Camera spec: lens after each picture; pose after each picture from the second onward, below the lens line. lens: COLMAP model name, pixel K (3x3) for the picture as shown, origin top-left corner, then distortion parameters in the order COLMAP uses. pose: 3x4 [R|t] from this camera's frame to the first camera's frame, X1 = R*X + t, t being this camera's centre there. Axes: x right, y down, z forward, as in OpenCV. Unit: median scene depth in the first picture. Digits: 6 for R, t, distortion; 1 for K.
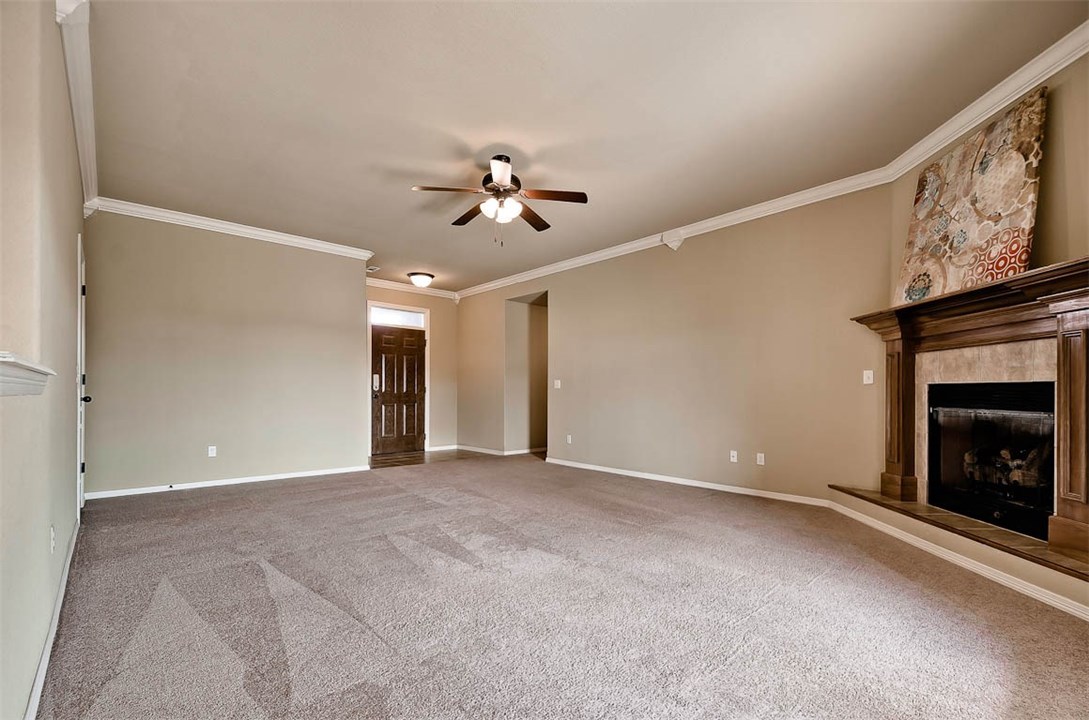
lens RADIAL K [[476.3, 0, 541.8], [0, 476.3, 390.6], [0, 0, 1]] dist [-0.000168, -0.000053]
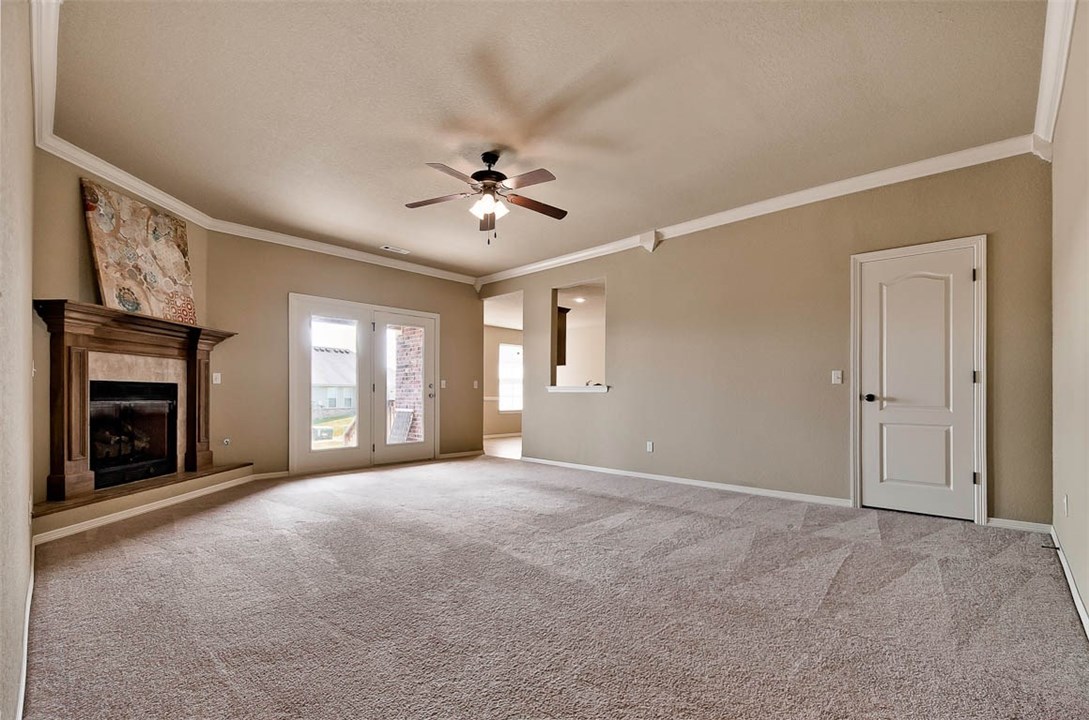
lens RADIAL K [[476.3, 0, 541.8], [0, 476.3, 390.6], [0, 0, 1]] dist [-0.000168, -0.000053]
pose [[-0.997788, -0.006110, -0.066200, -0.165855], [-0.005506, 0.999942, -0.009304, 0.015868], [0.066253, -0.008919, -0.997763, 2.417570]]
